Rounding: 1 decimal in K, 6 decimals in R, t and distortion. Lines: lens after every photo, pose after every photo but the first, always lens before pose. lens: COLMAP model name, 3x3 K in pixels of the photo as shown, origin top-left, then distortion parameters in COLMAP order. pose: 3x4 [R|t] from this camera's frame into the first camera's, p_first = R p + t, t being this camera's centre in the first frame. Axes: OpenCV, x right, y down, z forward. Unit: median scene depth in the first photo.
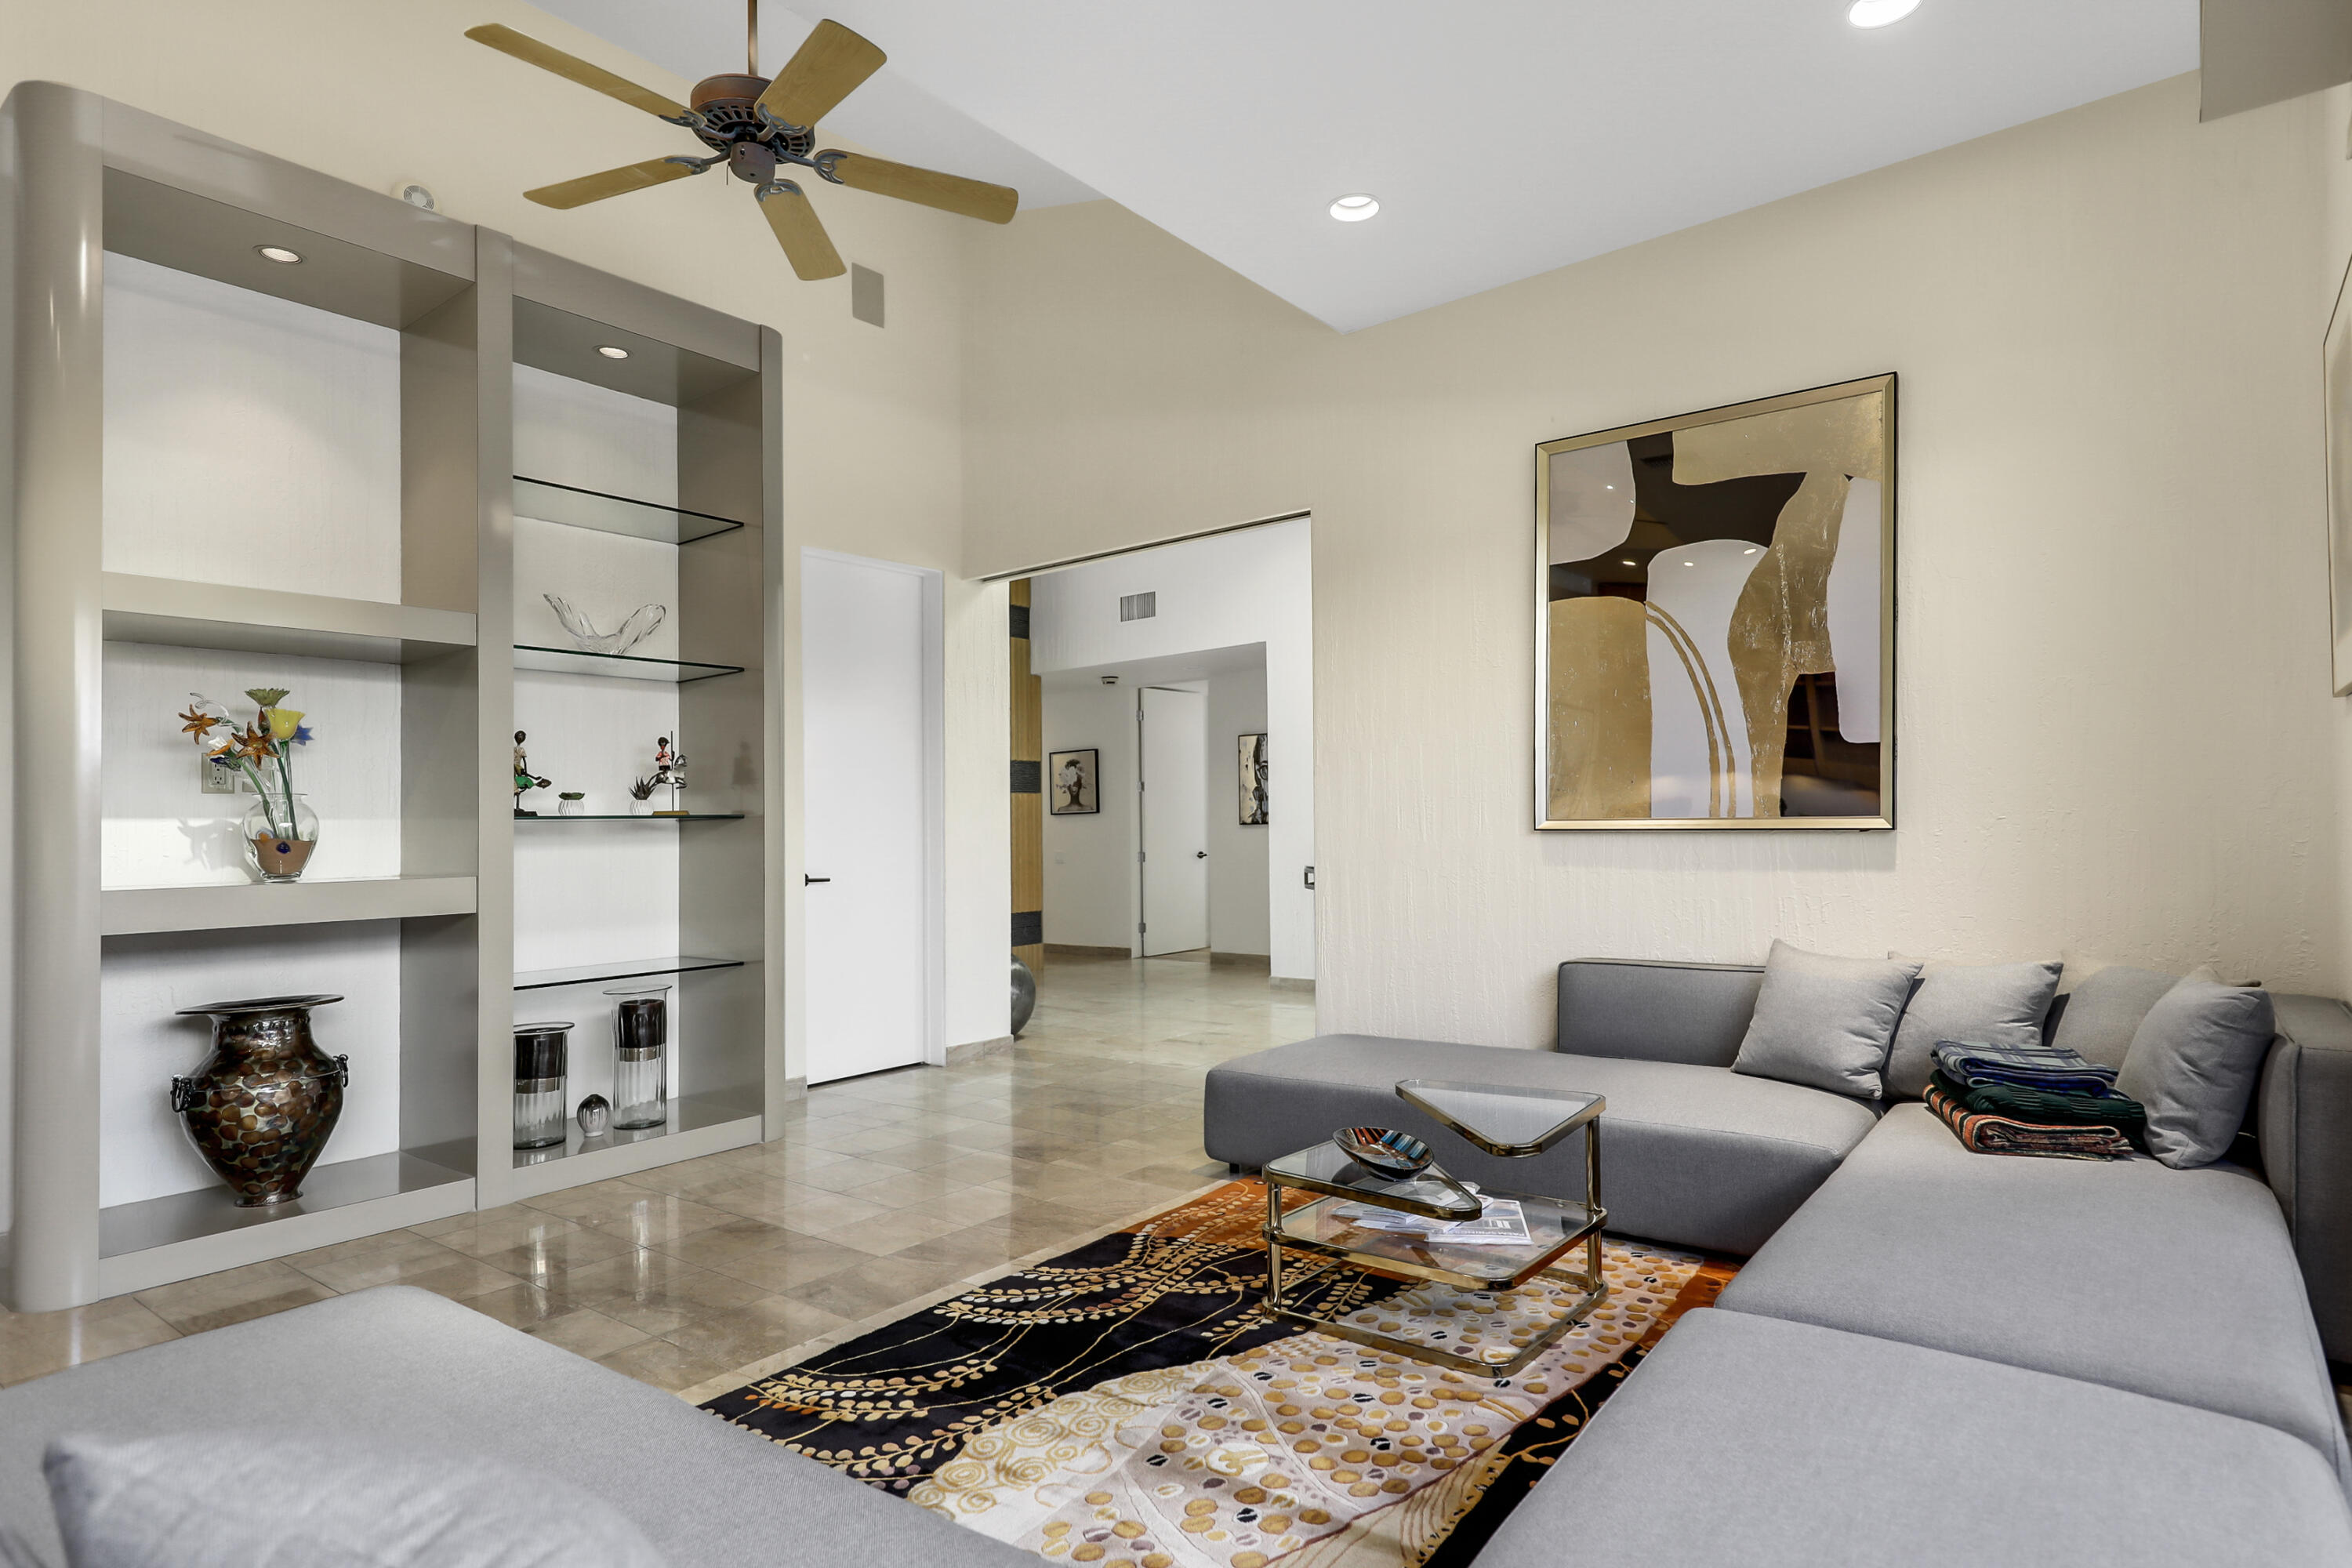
lens RADIAL K [[1240.0, 0, 1240.9], [0, 1240.0, 785.4], [0, 0, 1]] dist [0.001498, 0.000044]
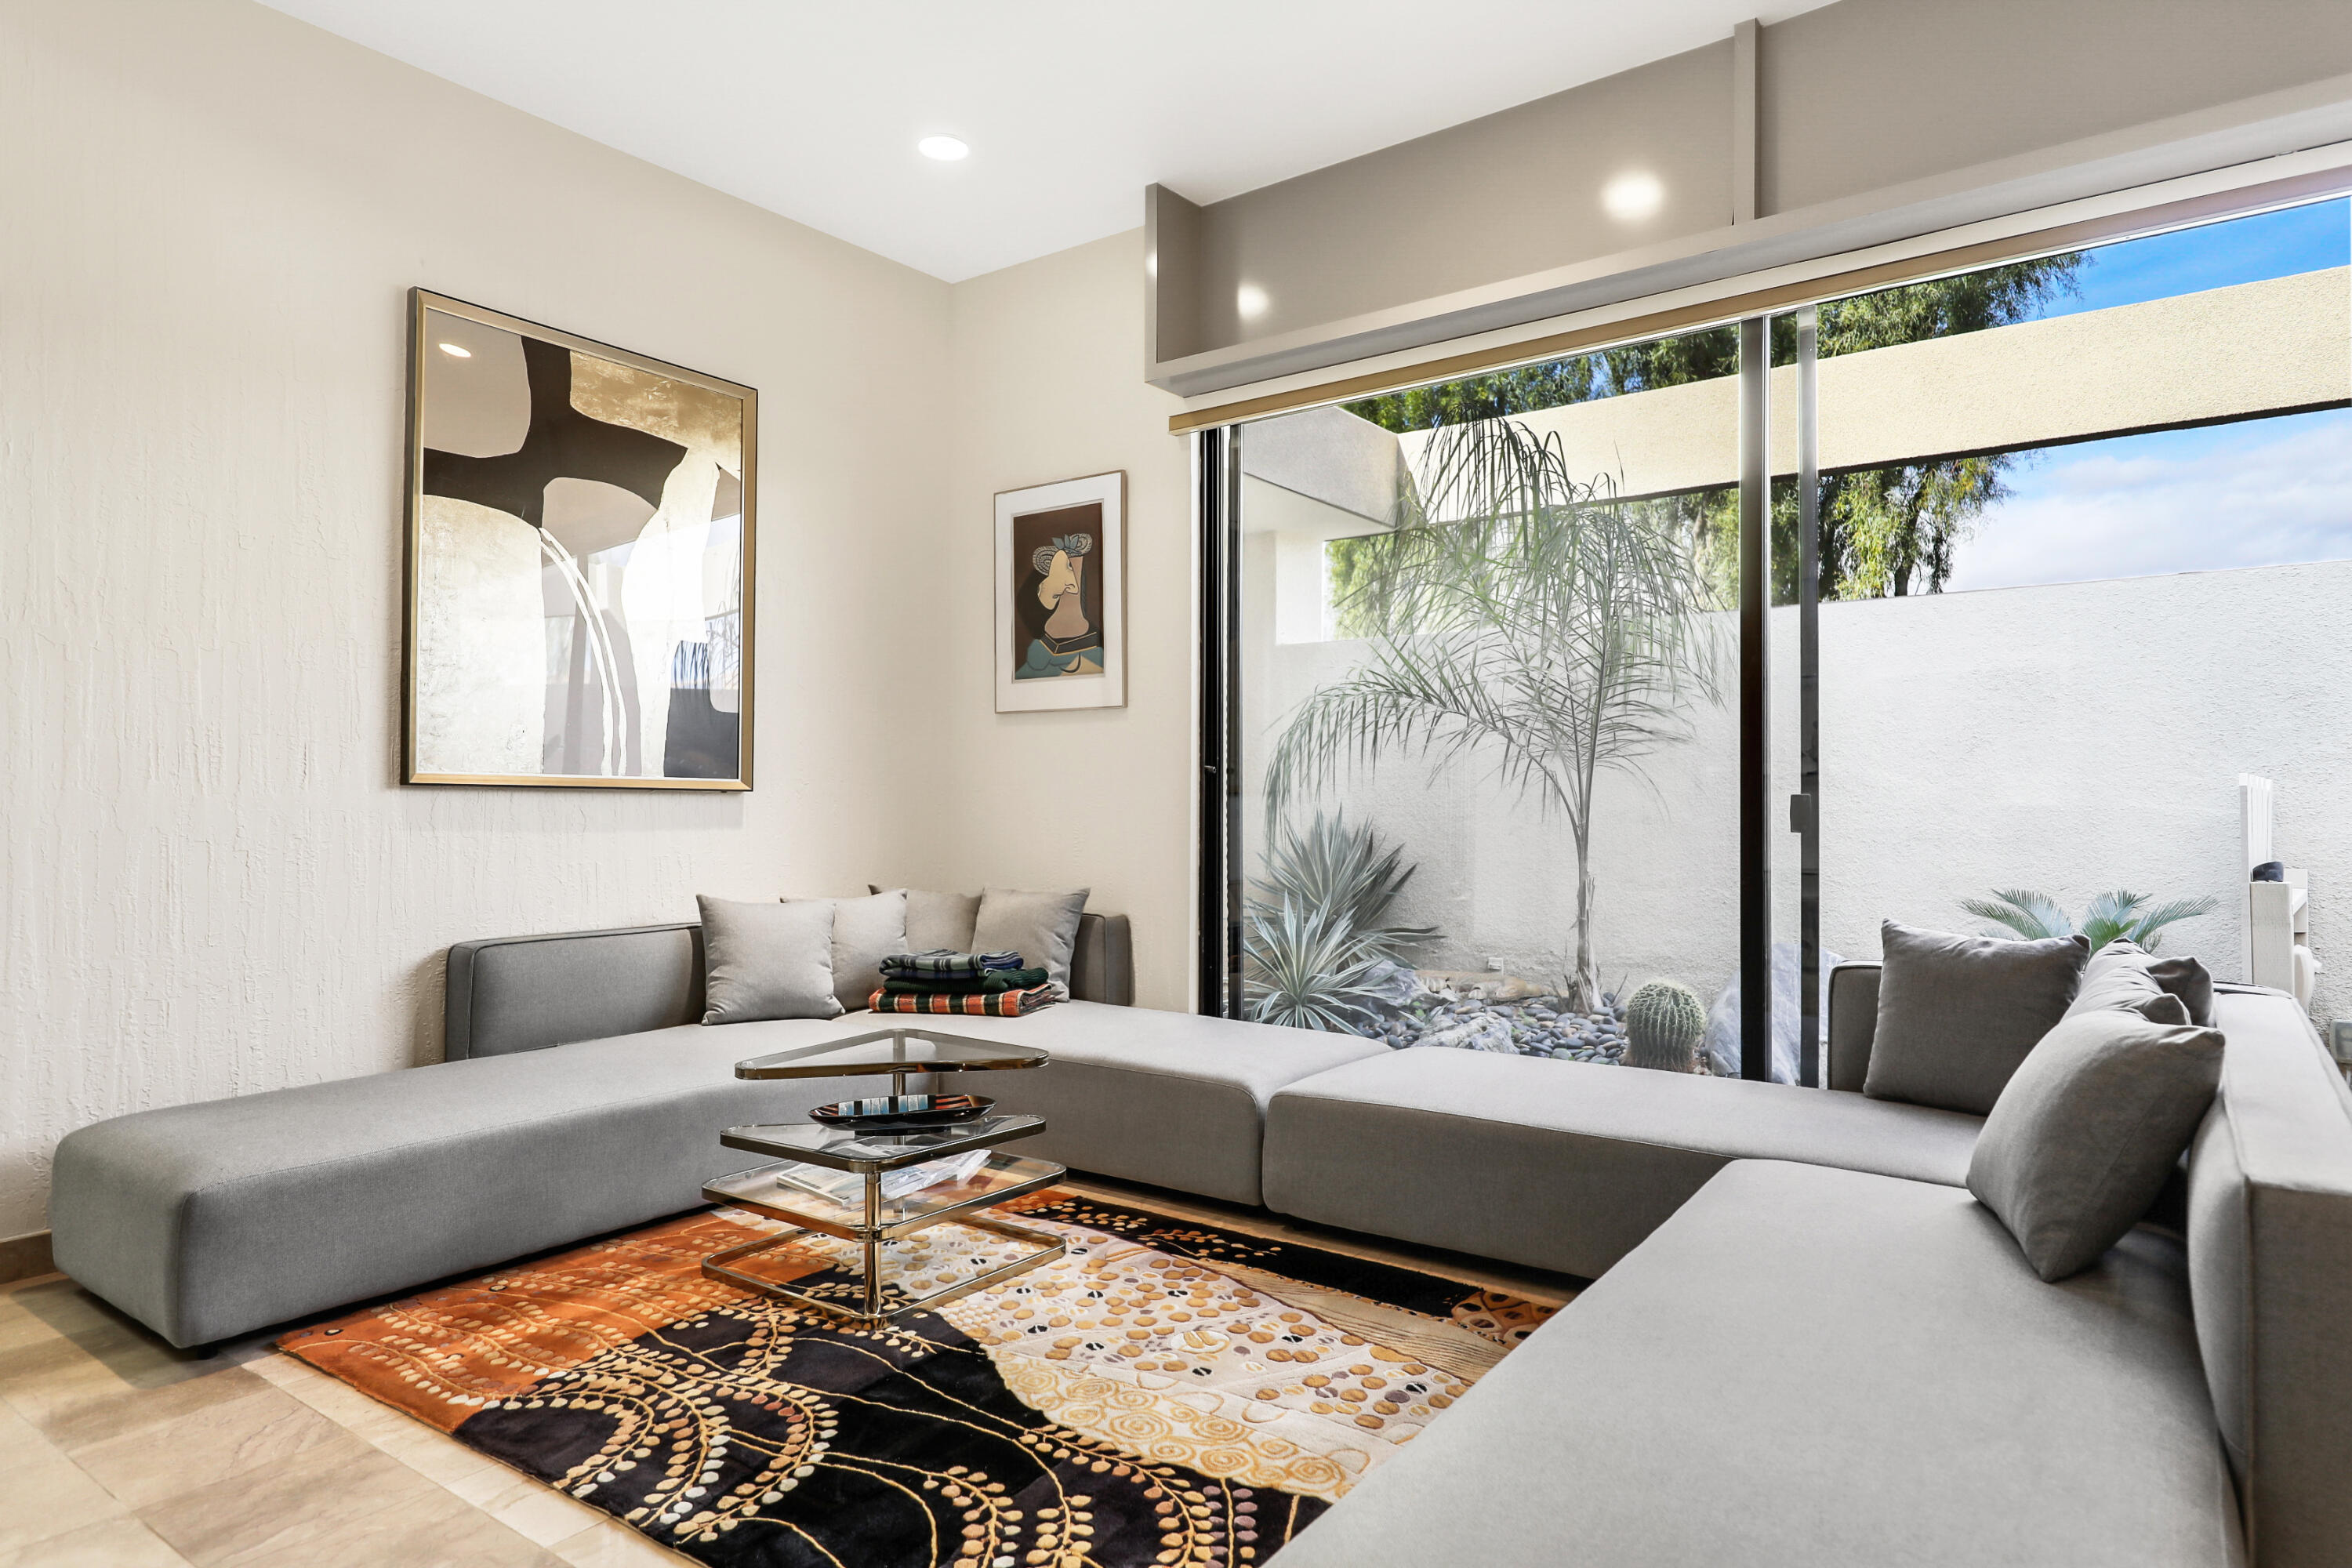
lens RADIAL K [[1373.4, 0, 1186.4], [0, 1373.4, 765.0], [0, 0, 1]] dist [0.012708, -0.000042]
pose [[0.004437, 0.039905, 0.999194, -0.937789], [-0.034667, 0.998609, -0.039728, 0.061604], [-0.999389, -0.034463, 0.005815, 0.771932]]
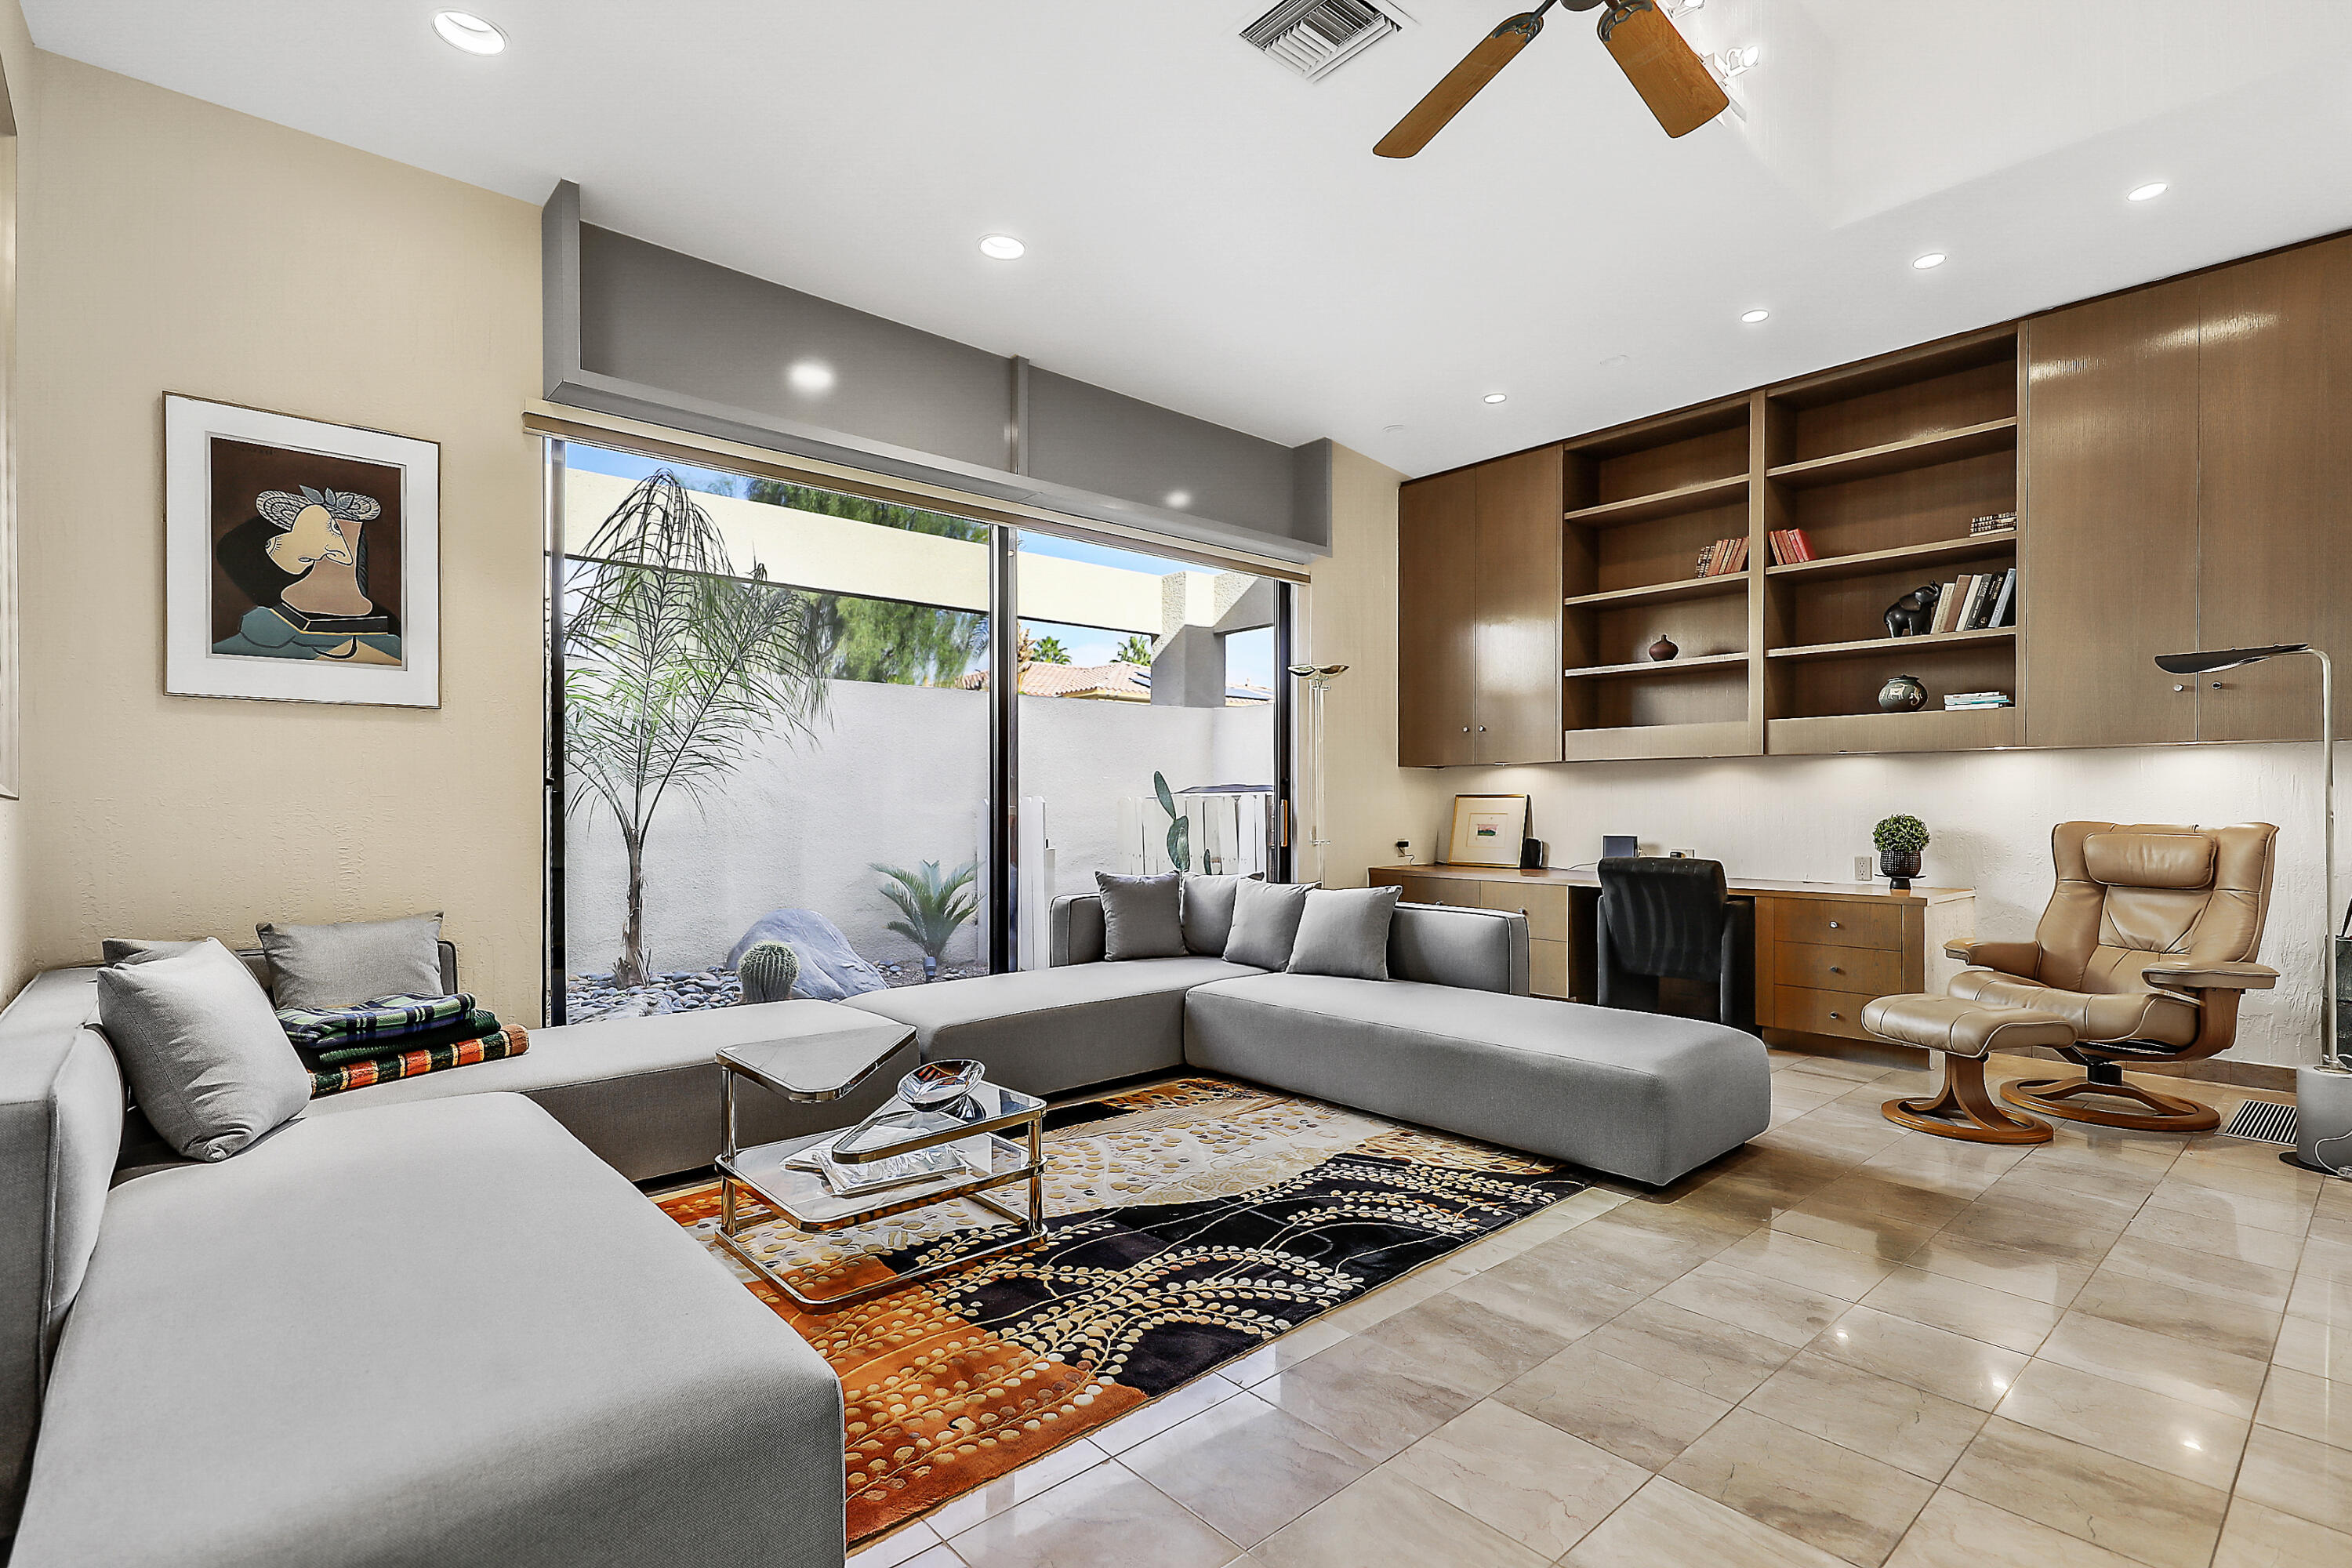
lens RADIAL K [[1086.6, 0, 1186.6], [0, 1086.6, 794.8], [0, 0, 1]] dist [0.001725, 0.000168]
pose [[-0.977086, 0.021381, 0.211766, -0.298895], [0.011191, 0.998726, -0.049202, 0.089444], [-0.212548, -0.045705, -0.976081, 1.862377]]
